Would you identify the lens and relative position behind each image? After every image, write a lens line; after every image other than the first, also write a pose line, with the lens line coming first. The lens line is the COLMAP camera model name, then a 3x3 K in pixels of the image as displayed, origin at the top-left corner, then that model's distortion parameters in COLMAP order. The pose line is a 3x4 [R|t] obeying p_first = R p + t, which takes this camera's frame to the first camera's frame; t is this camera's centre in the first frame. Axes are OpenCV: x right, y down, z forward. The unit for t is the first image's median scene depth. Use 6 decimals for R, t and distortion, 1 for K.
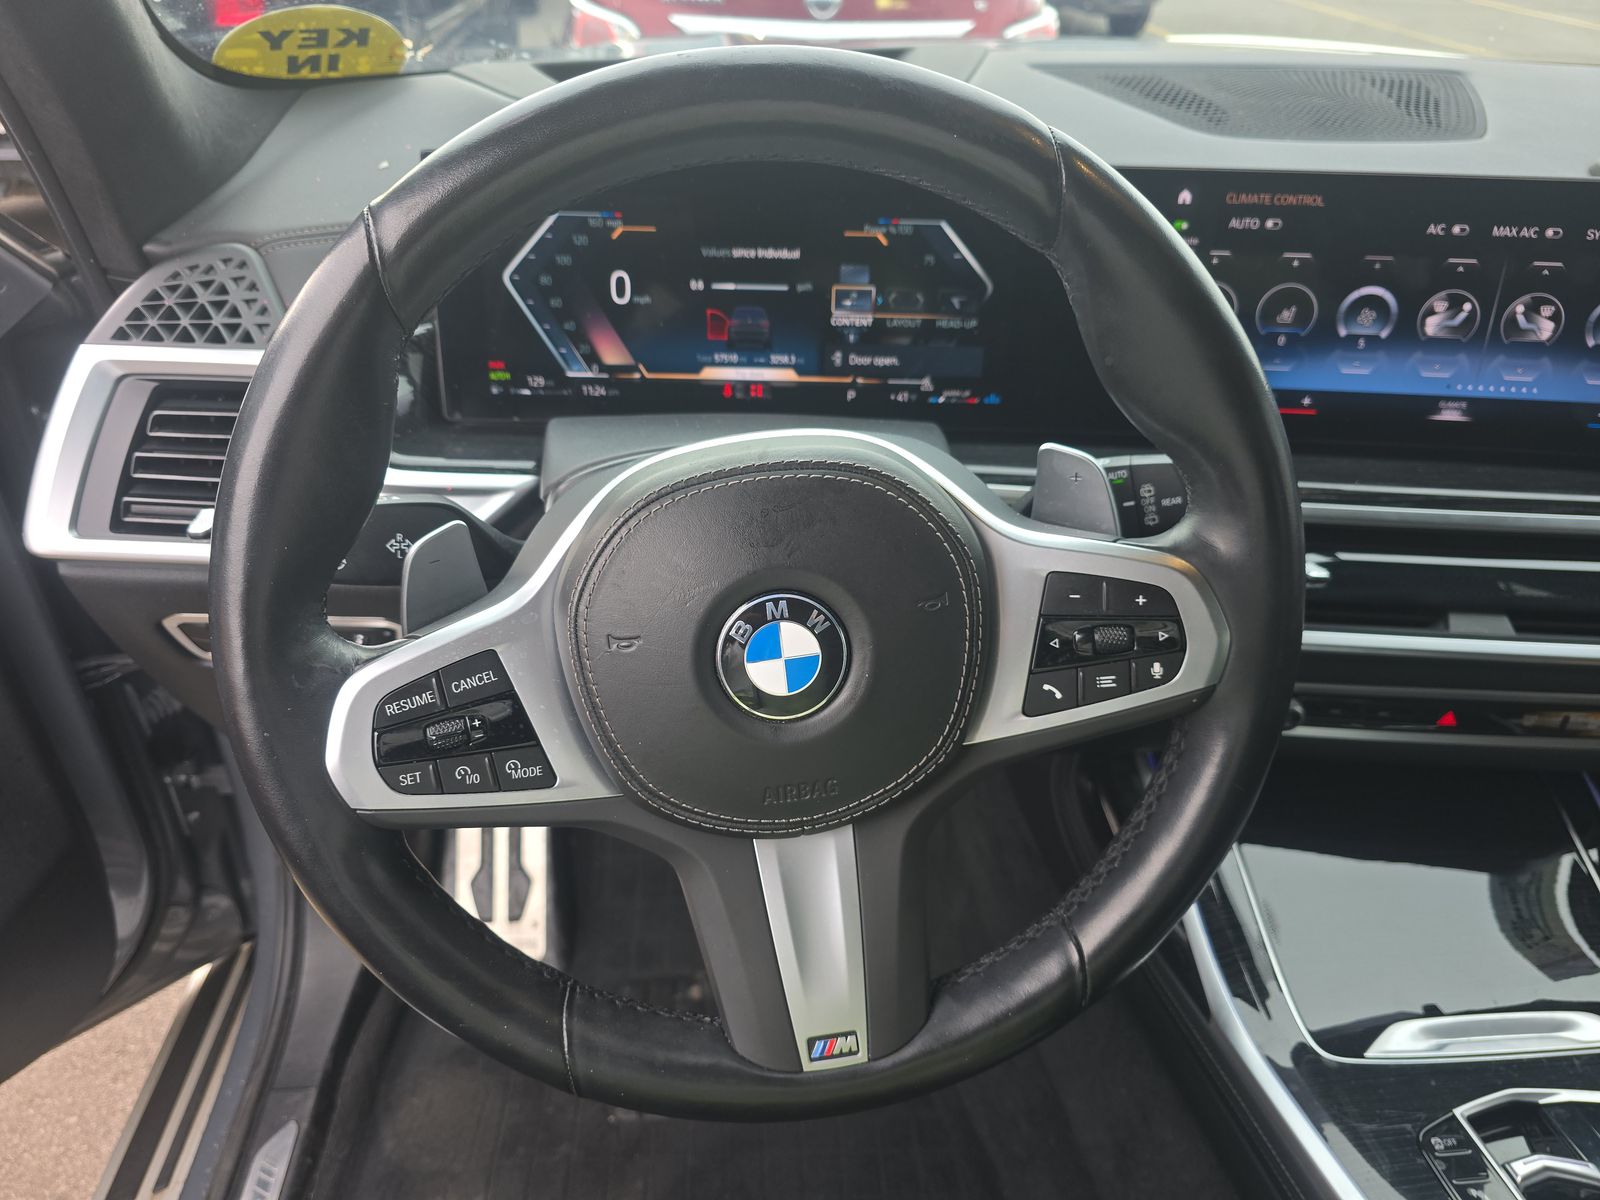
lens RADIAL K [[1076.0, 0, 789.8], [0, 1076.0, 603.0], [0, 0, 1]] dist [0.024733, -0.035788]
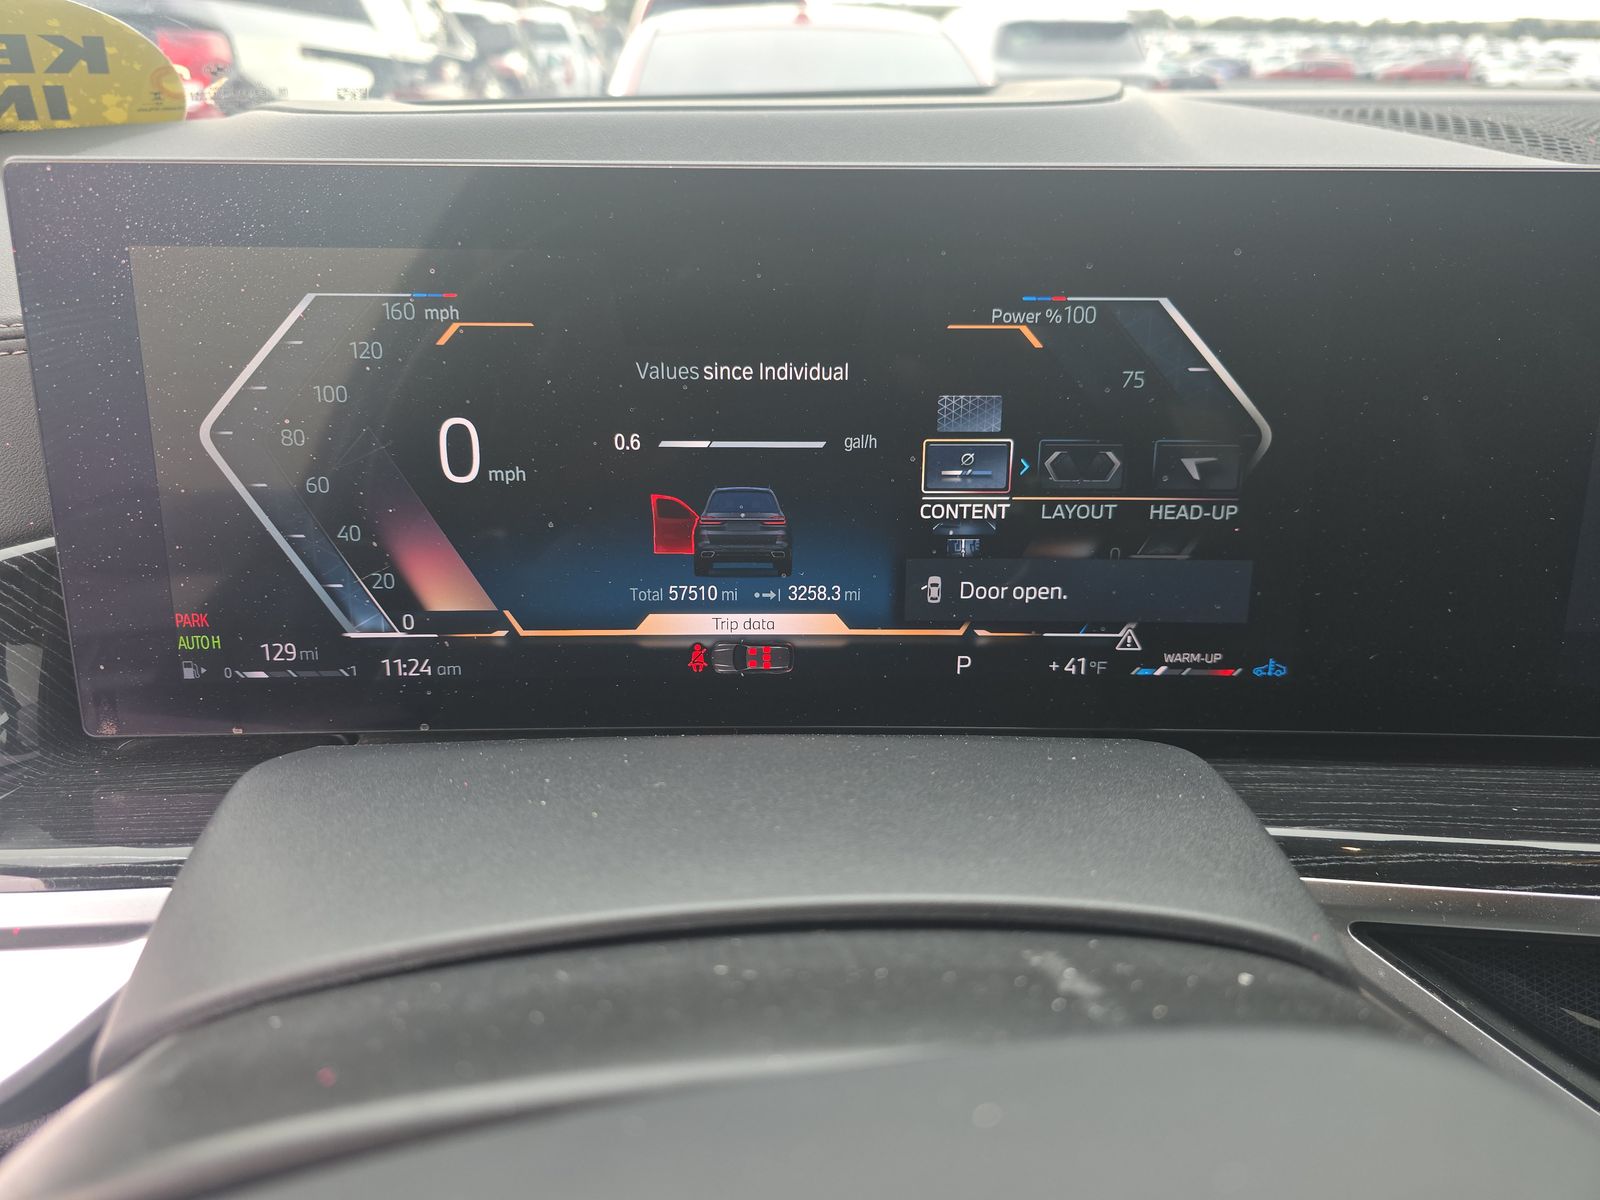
lens RADIAL K [[1076.0, 0, 795.9], [0, 1076.0, 593.9], [0, 0, 1]] dist [0.024733, -0.035788]
pose [[0.999811, -0.019358, 0.001833, -0.016197], [0.019414, 0.988488, -0.150050, -0.159793], [0.001093, 0.150058, 0.988677, 0.553231]]
